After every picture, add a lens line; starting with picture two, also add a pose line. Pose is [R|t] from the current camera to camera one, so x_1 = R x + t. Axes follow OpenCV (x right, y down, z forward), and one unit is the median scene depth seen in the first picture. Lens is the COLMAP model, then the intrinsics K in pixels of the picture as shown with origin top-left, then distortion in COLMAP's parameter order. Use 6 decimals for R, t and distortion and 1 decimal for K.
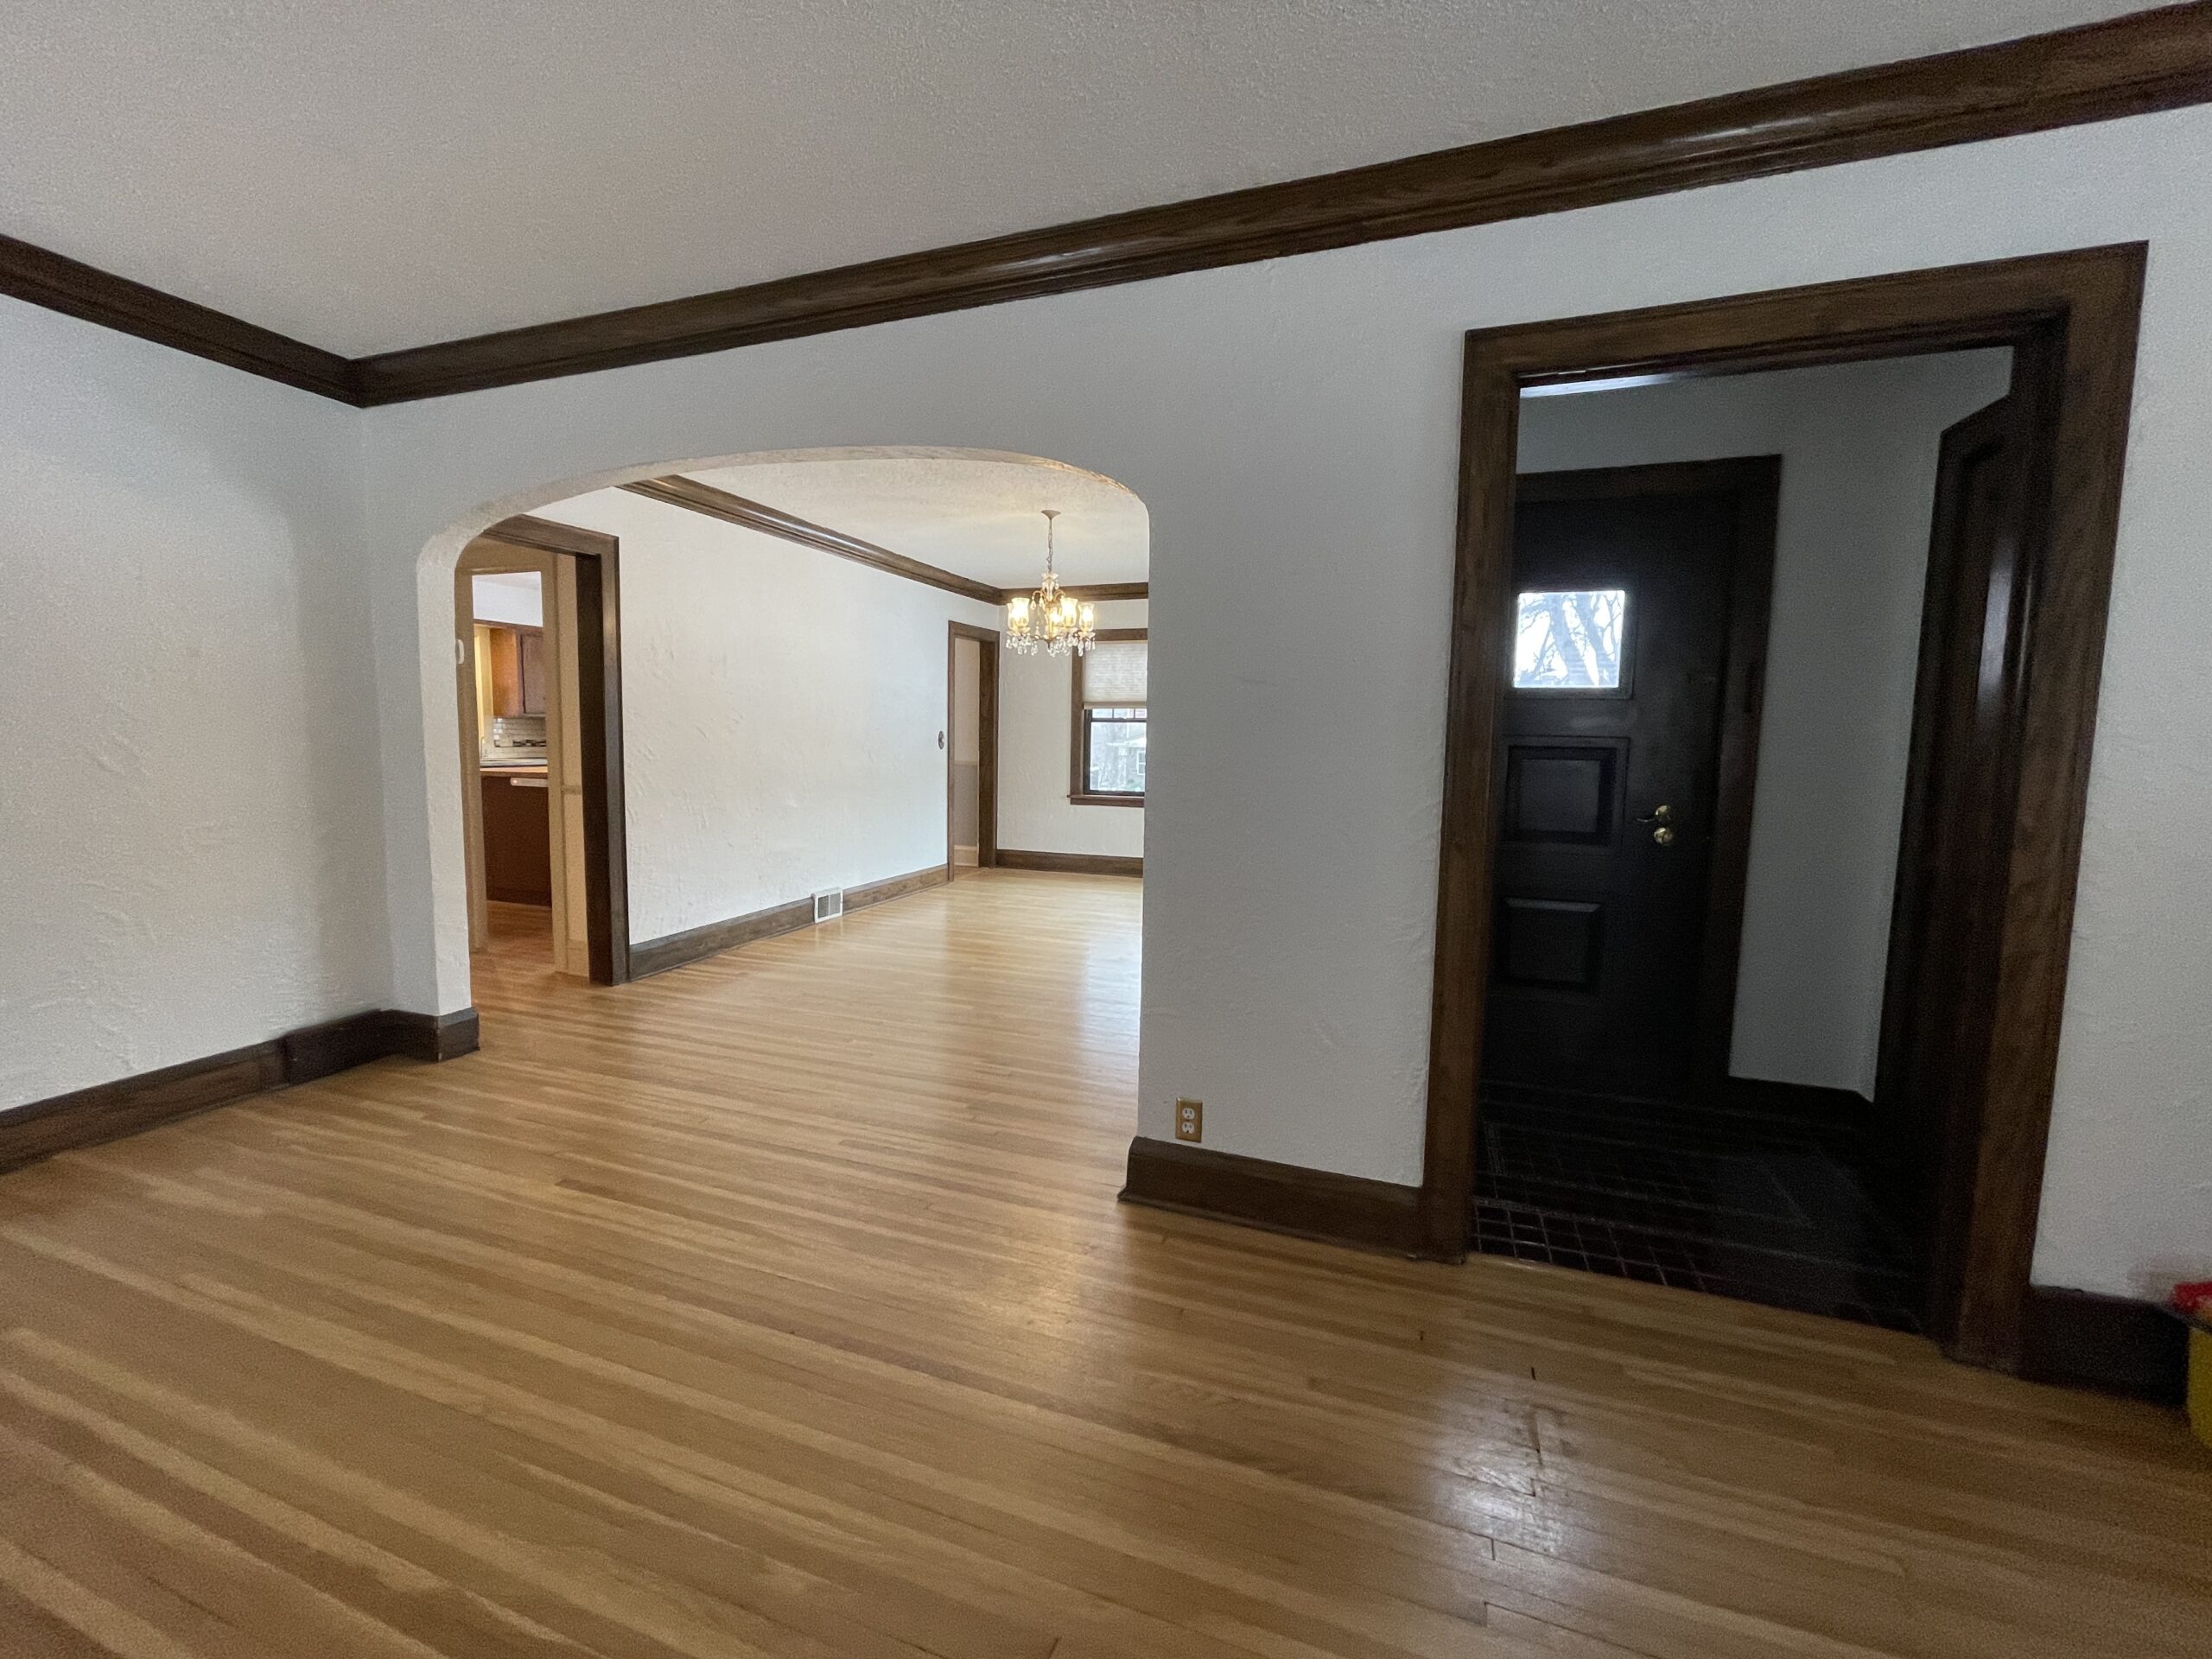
lens RADIAL K [[892.7, 0, 1098.9], [0, 892.7, 820.8], [0, 0, 1]] dist [-0.002512, 0.000710]
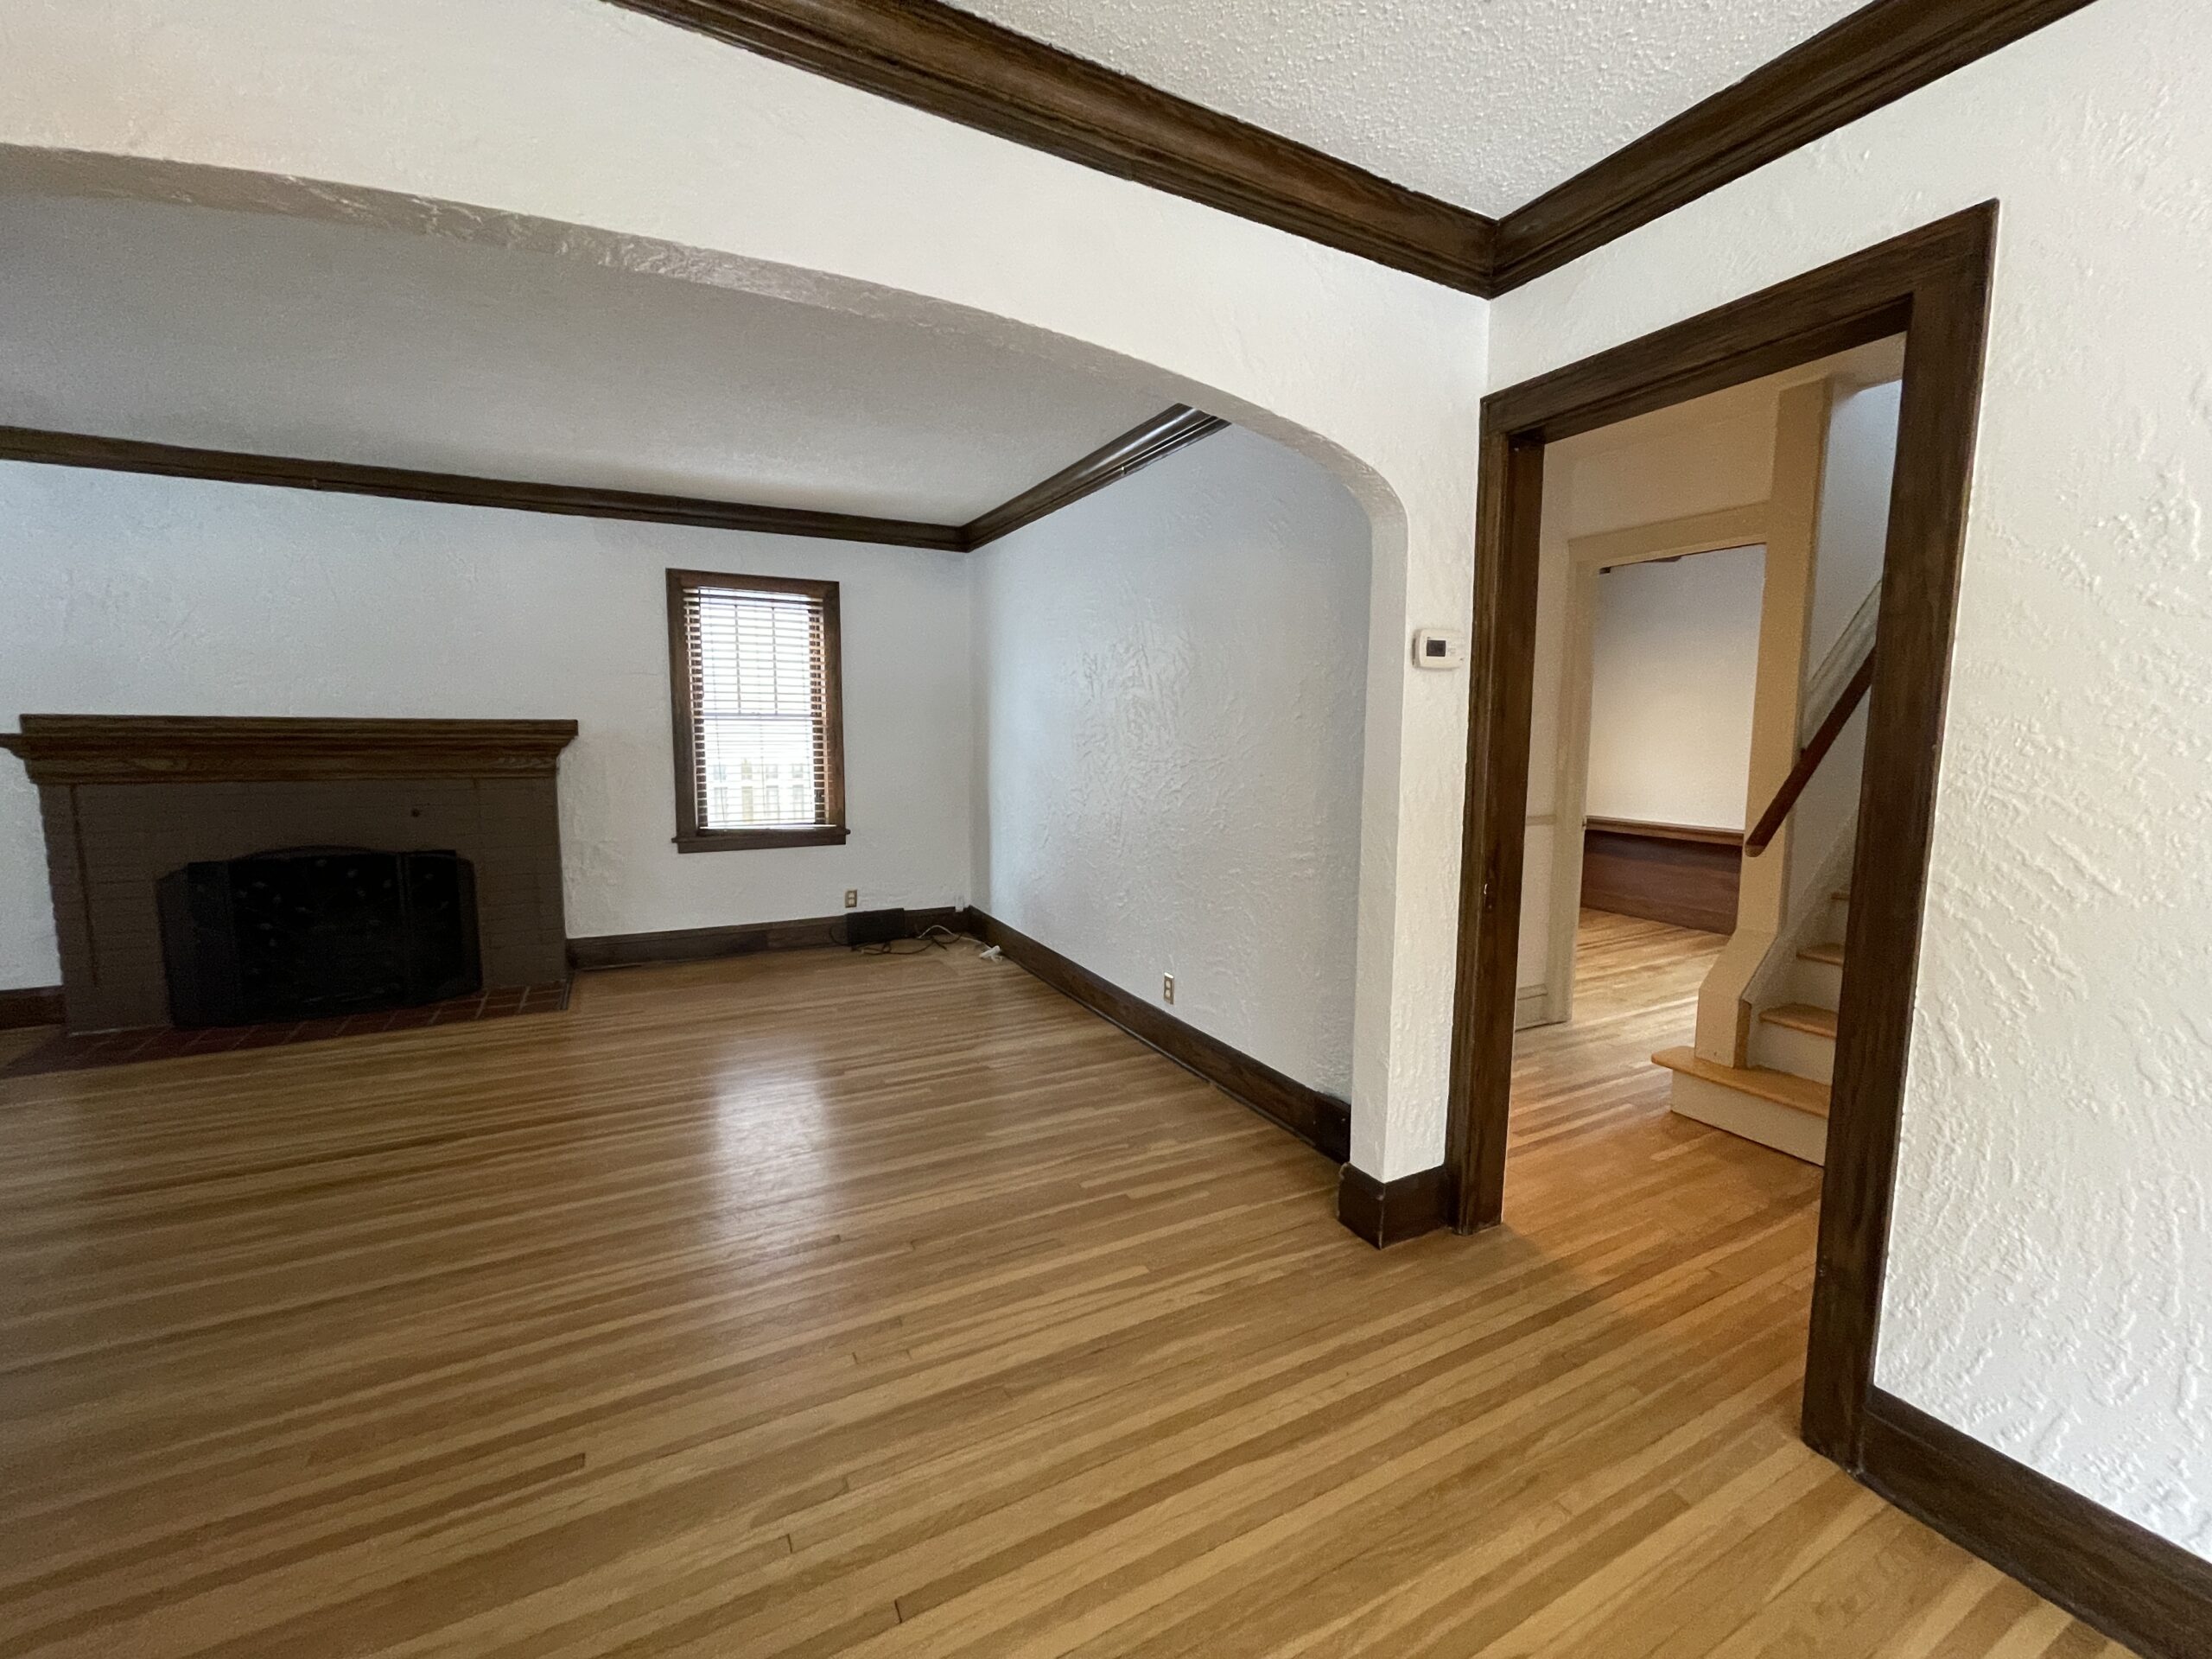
lens RADIAL K [[892.7, 0, 1102.6], [0, 892.7, 815.2], [0, 0, 1]] dist [-0.002512, 0.000710]
pose [[-0.678436, 0.044837, -0.733290, -0.068225], [-0.092628, 0.984950, 0.145924, -0.114571], [0.728796, 0.166924, -0.664072, 1.005421]]
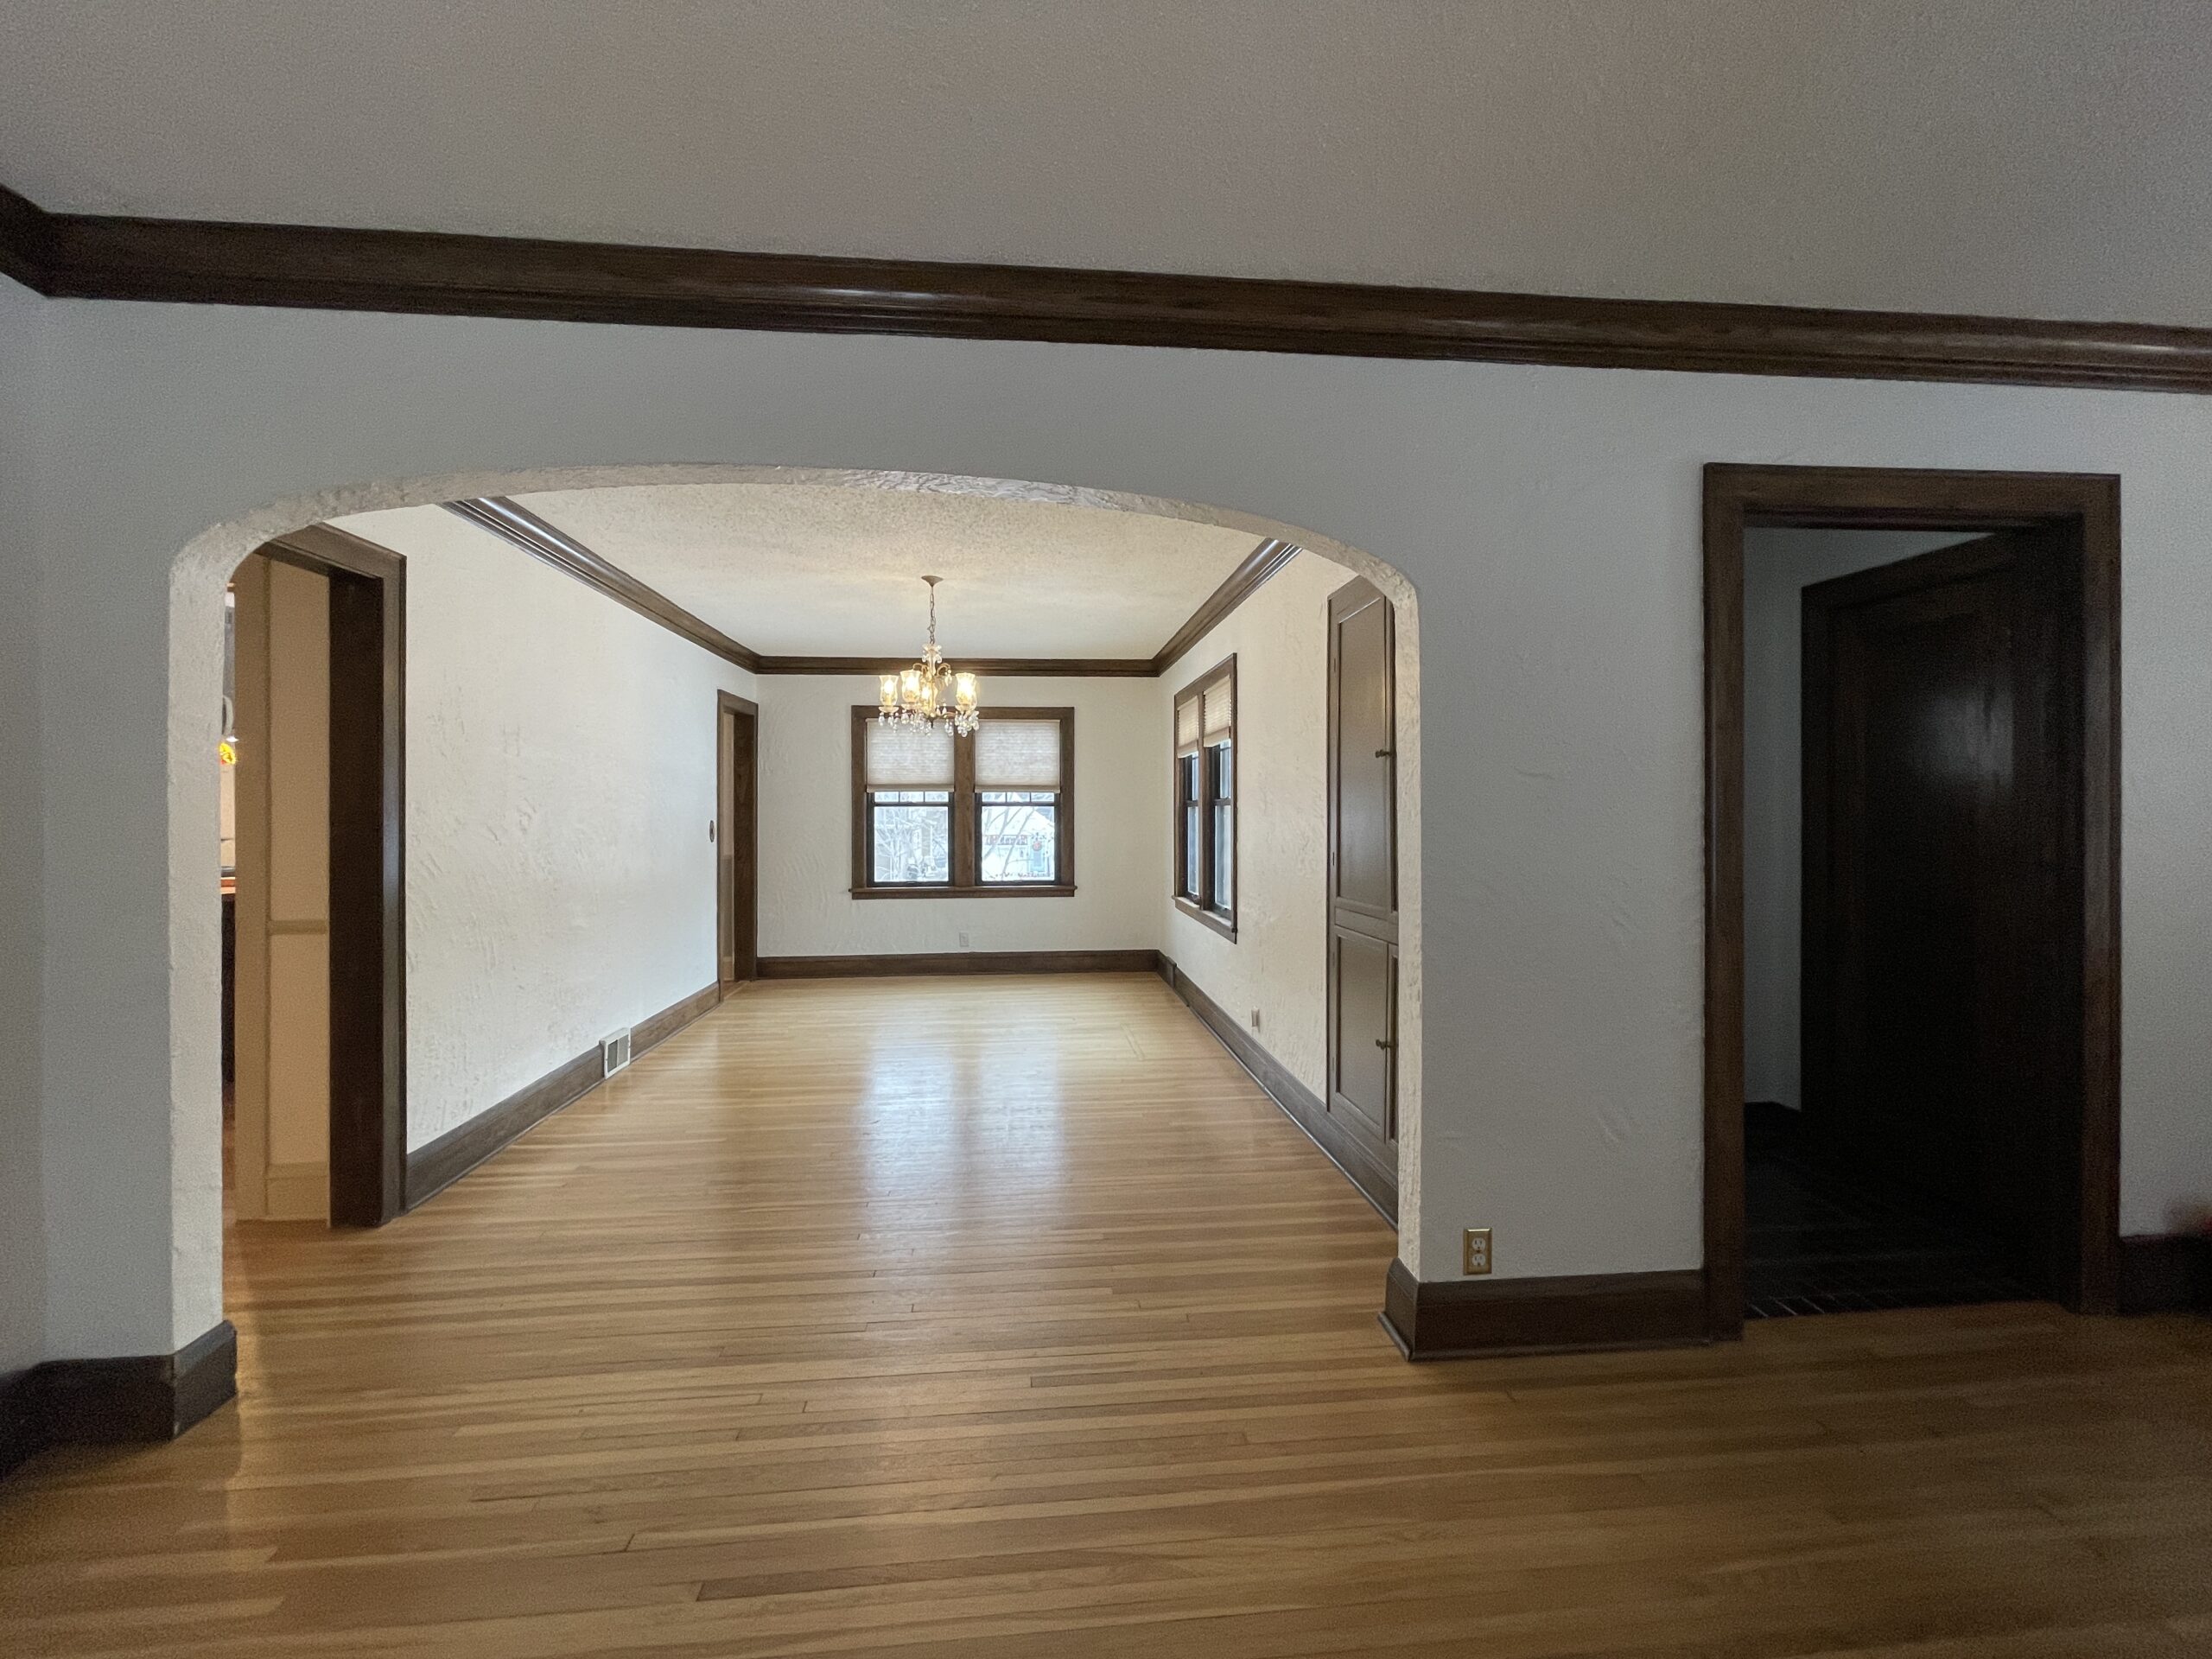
lens RADIAL K [[892.7, 0, 1107.6], [0, 892.7, 819.8], [0, 0, 1]] dist [-0.002512, 0.000710]
pose [[0.904284, -0.020608, 0.426434, -0.343887], [0.057665, 0.995577, -0.074171, -0.031734], [-0.423020, 0.091662, 0.901472, 0.165274]]
